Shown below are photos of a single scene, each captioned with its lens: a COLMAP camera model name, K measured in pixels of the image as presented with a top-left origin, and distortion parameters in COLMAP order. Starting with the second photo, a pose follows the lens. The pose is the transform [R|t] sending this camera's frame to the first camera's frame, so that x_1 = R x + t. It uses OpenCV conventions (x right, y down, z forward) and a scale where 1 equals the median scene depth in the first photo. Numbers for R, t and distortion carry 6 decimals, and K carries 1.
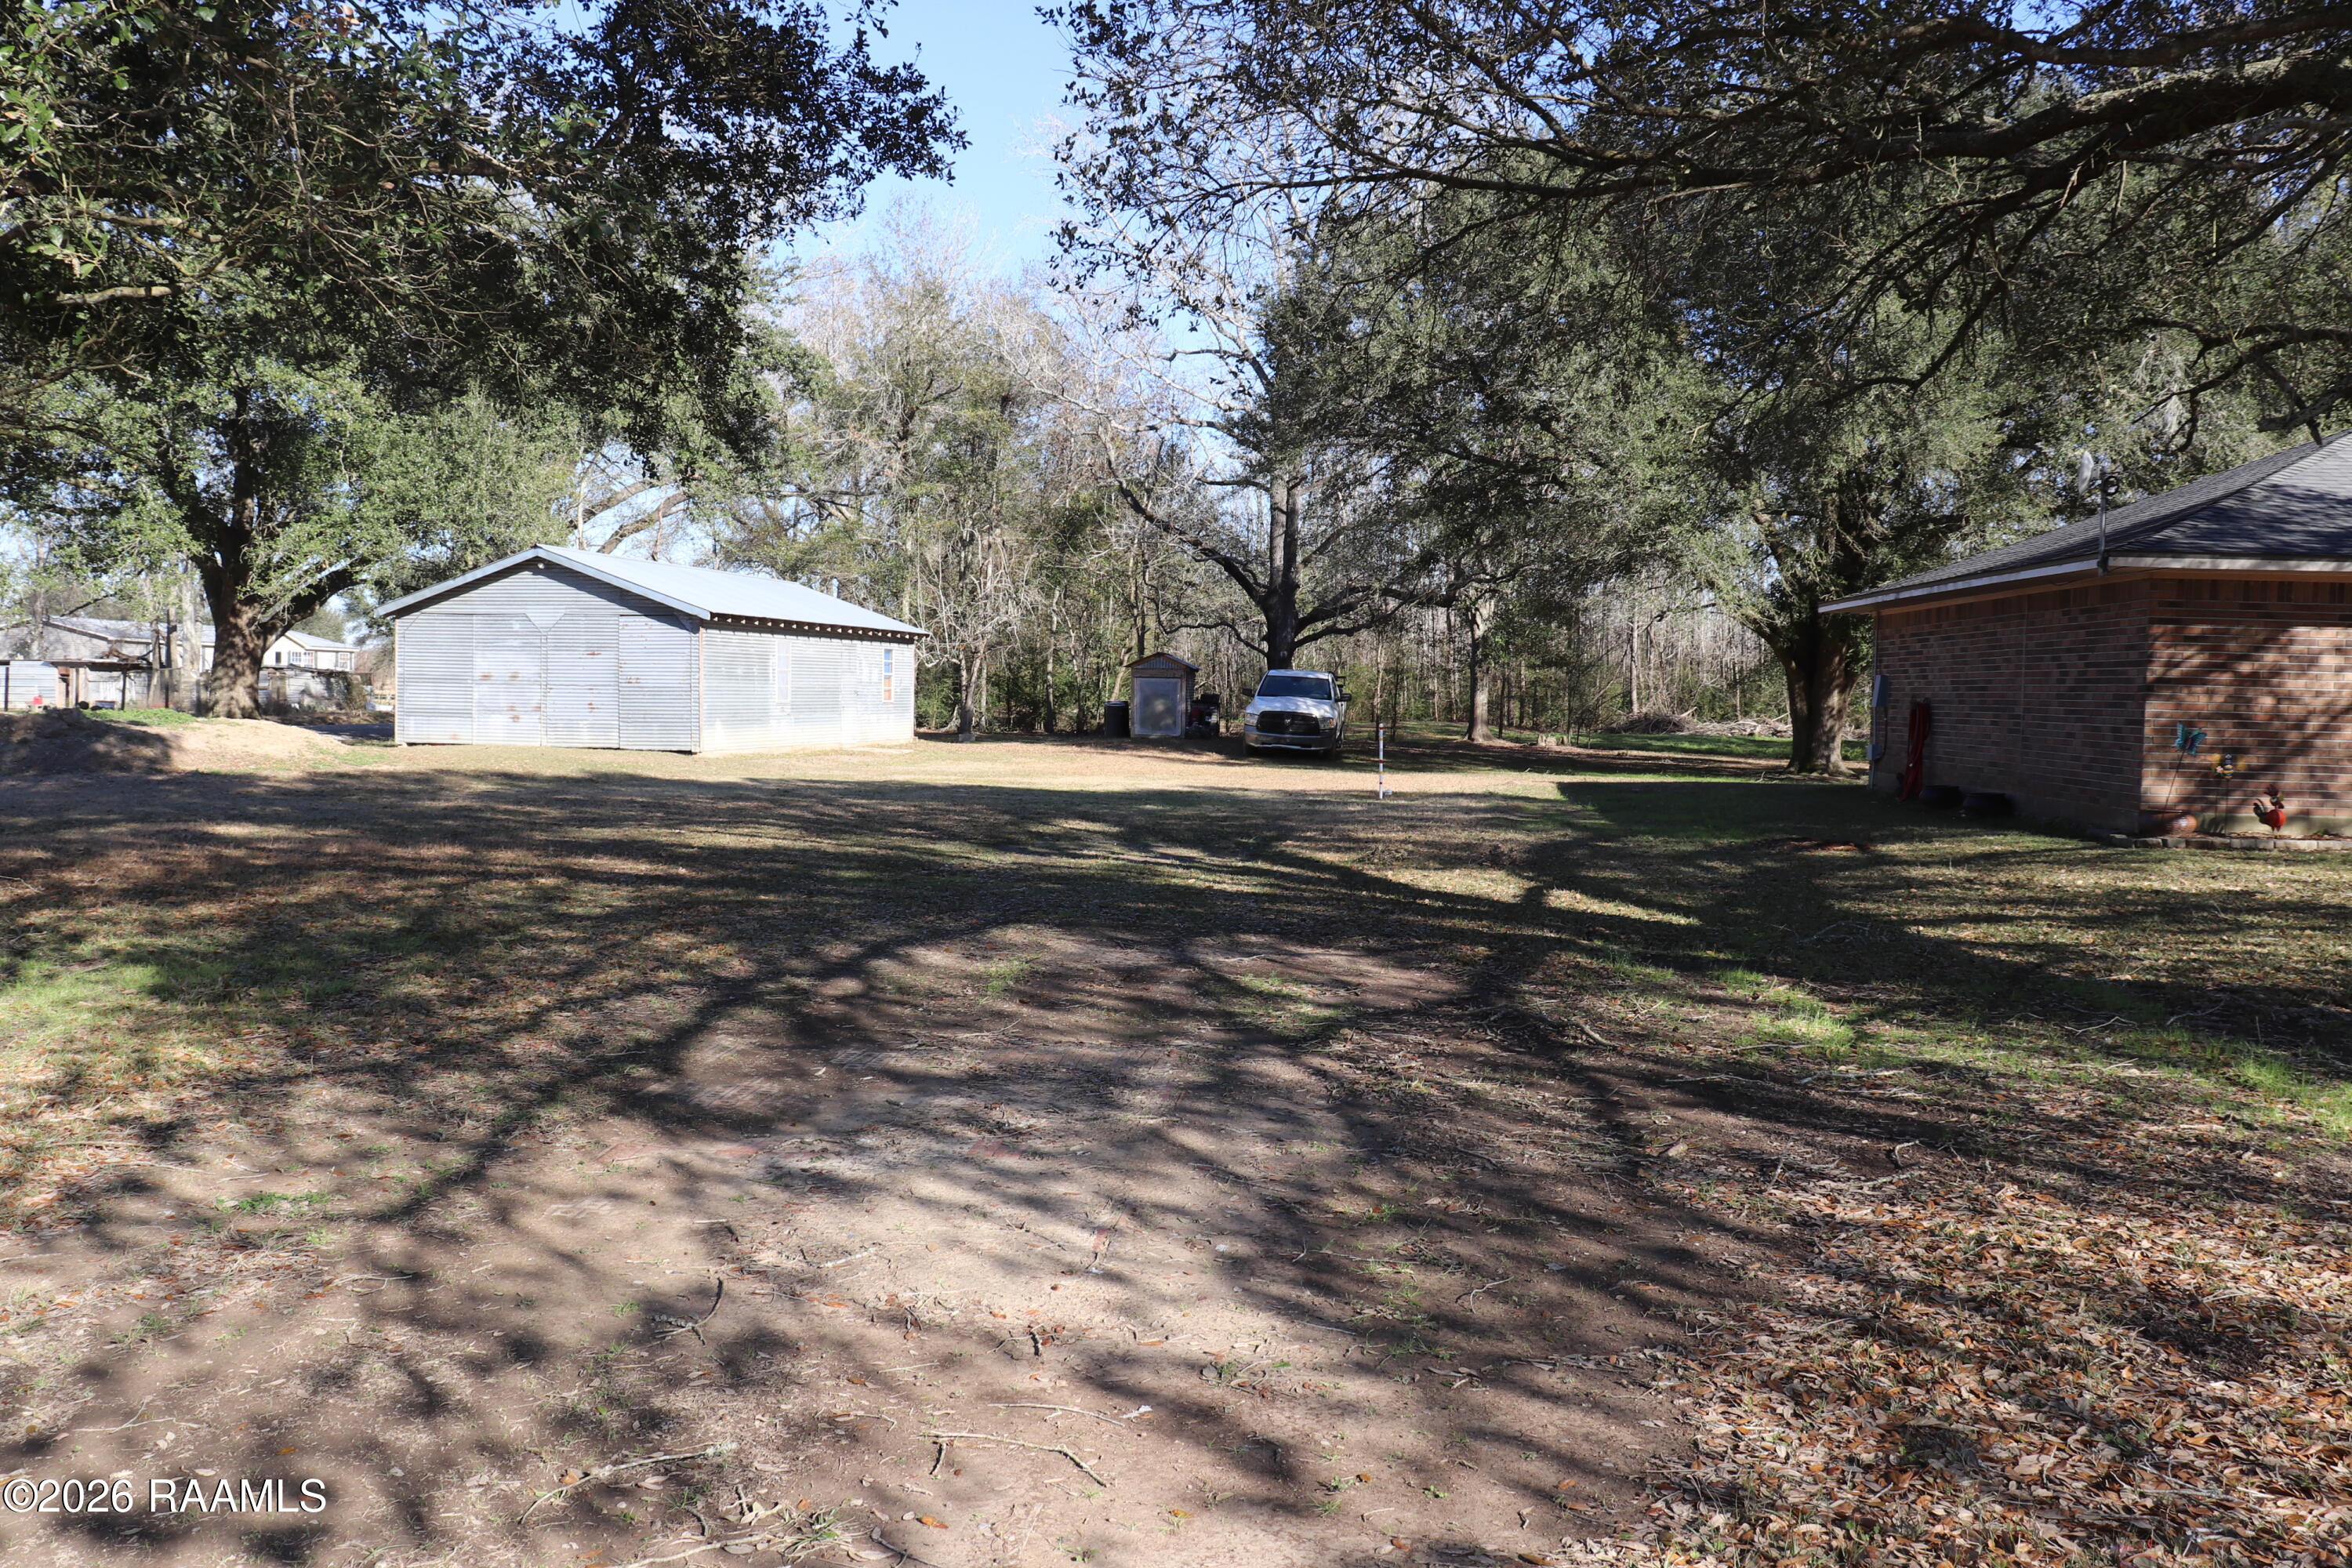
lens RADIAL K [[1942.5, 0, 1176.9], [0, 1942.5, 780.3], [0, 0, 1]] dist [-0.173429, 0.156479]
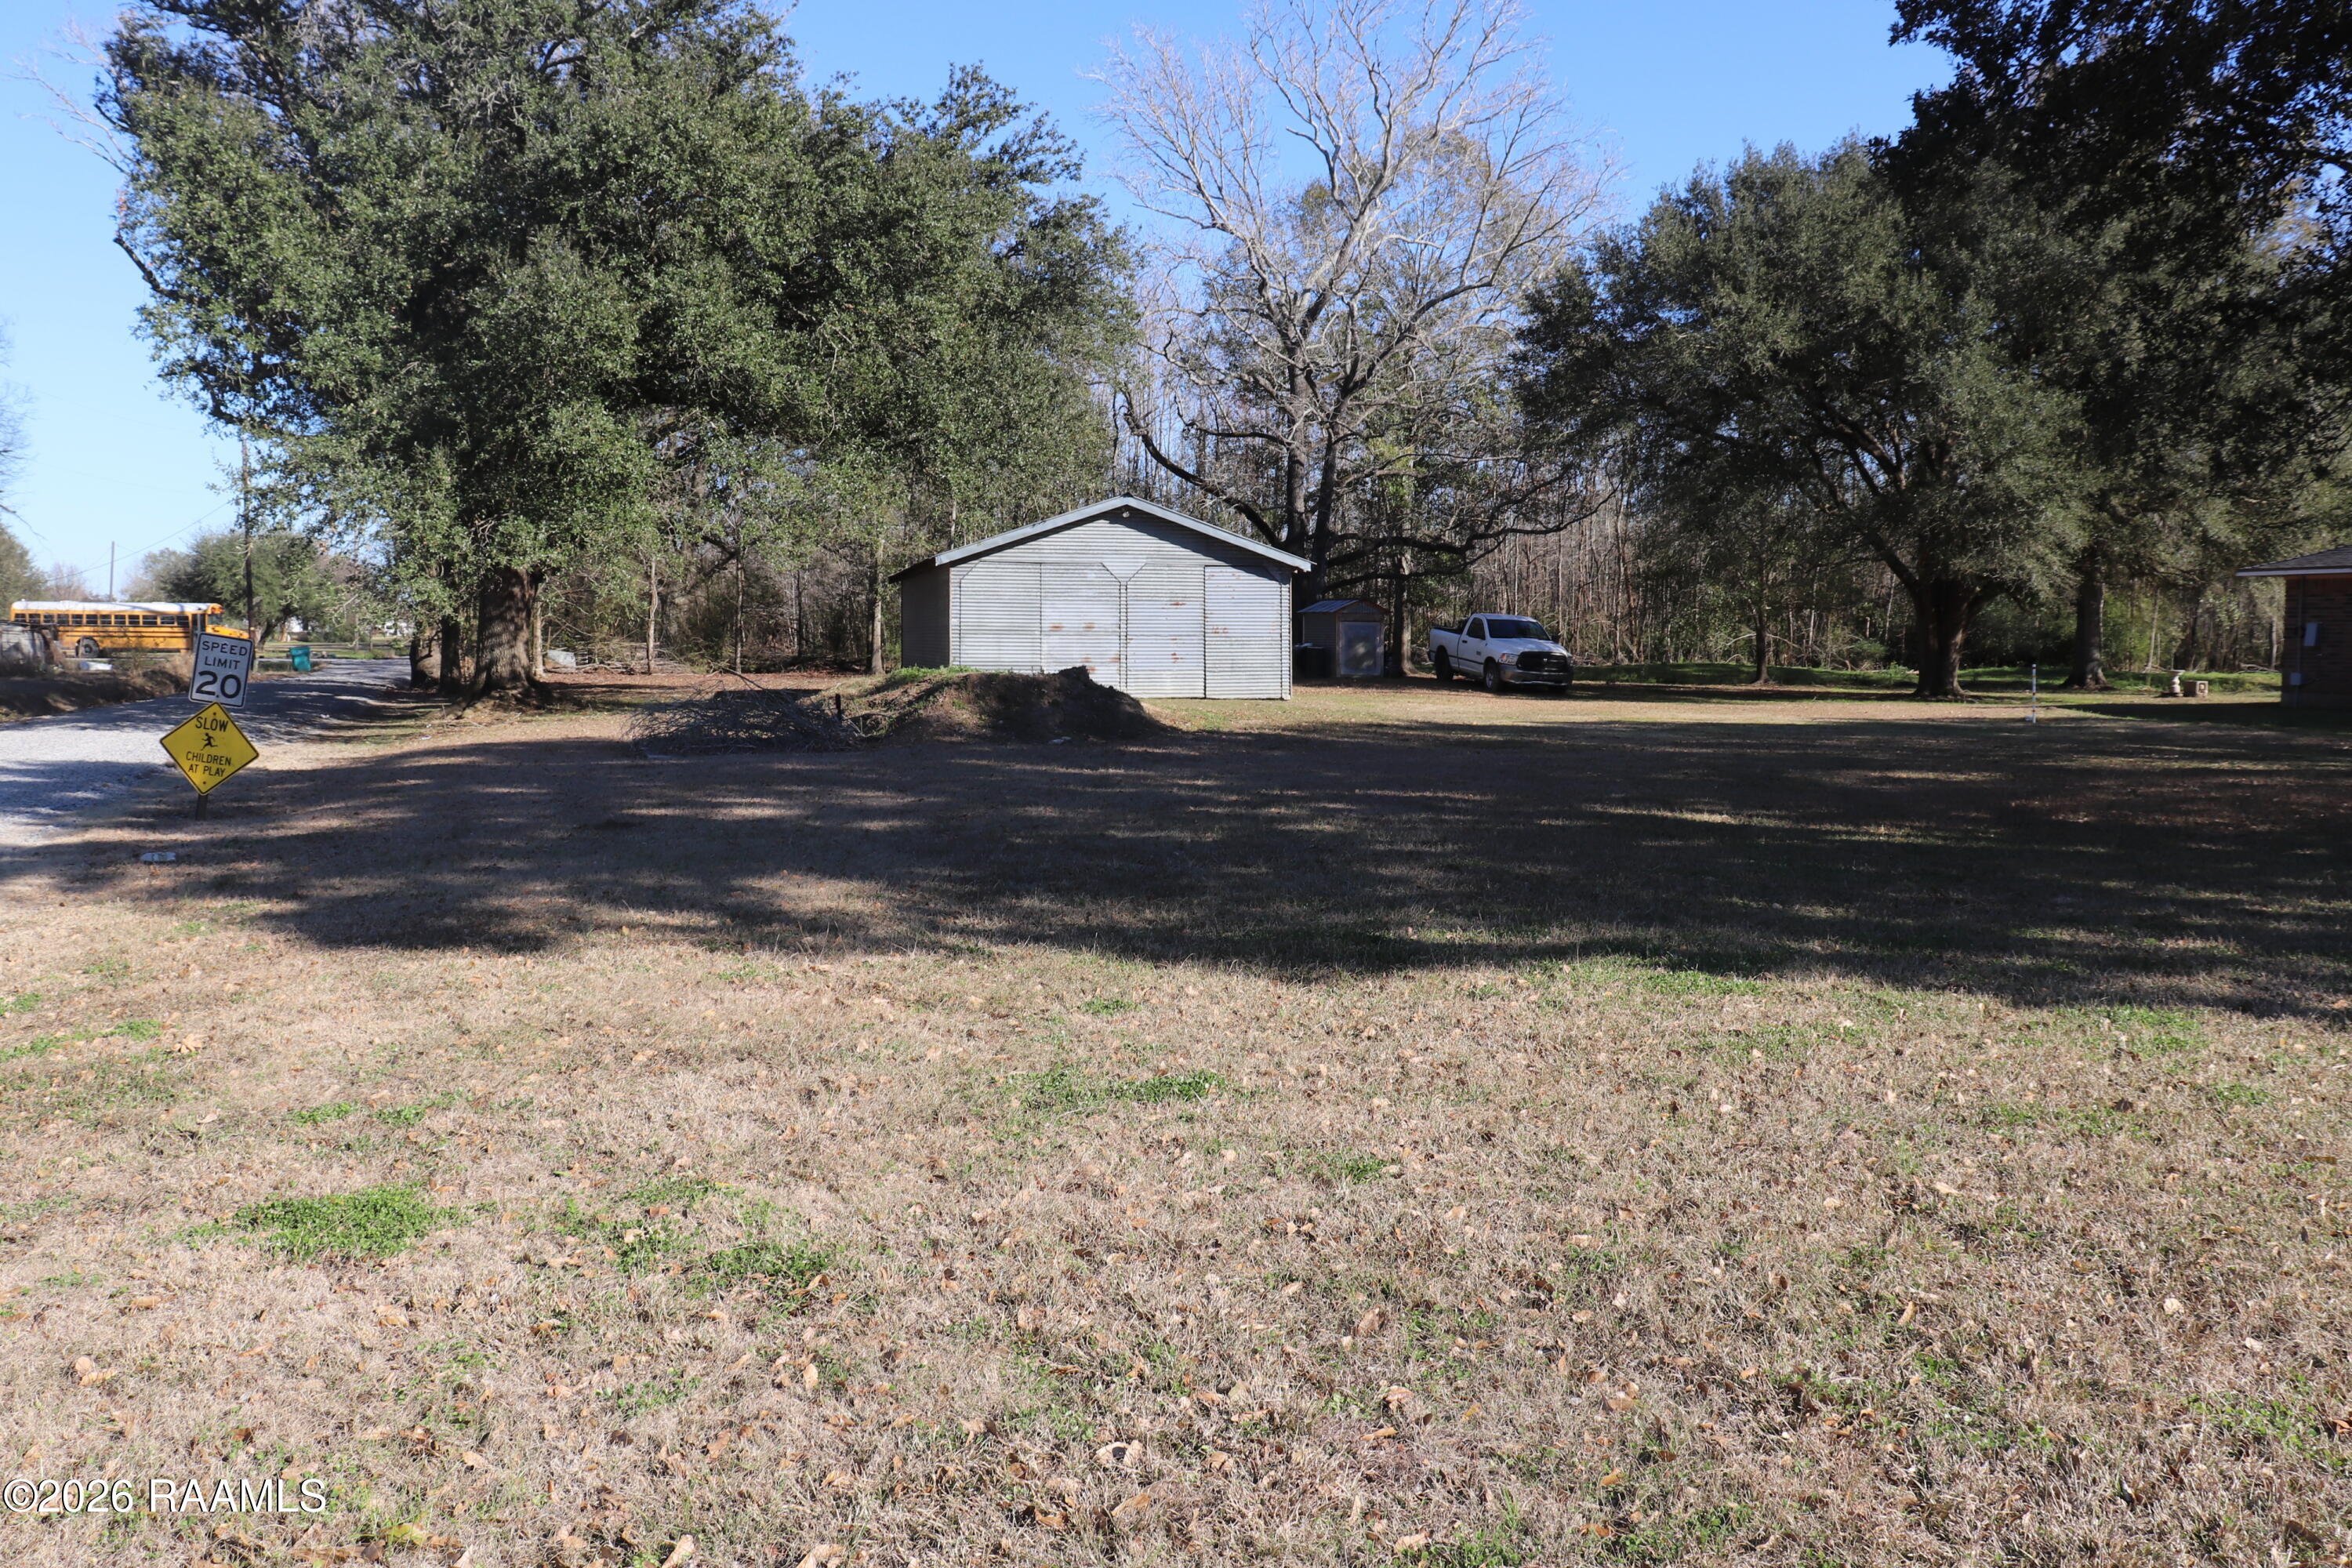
lens RADIAL K [[1942.5, 0, 1183.8], [0, 1942.5, 793.4], [0, 0, 1]] dist [-0.173429, 0.156479]
pose [[0.920773, -0.046183, 0.387355, -0.576943], [0.029446, 0.998363, 0.049035, -0.014411], [-0.388986, -0.033744, 0.920626, 0.054639]]
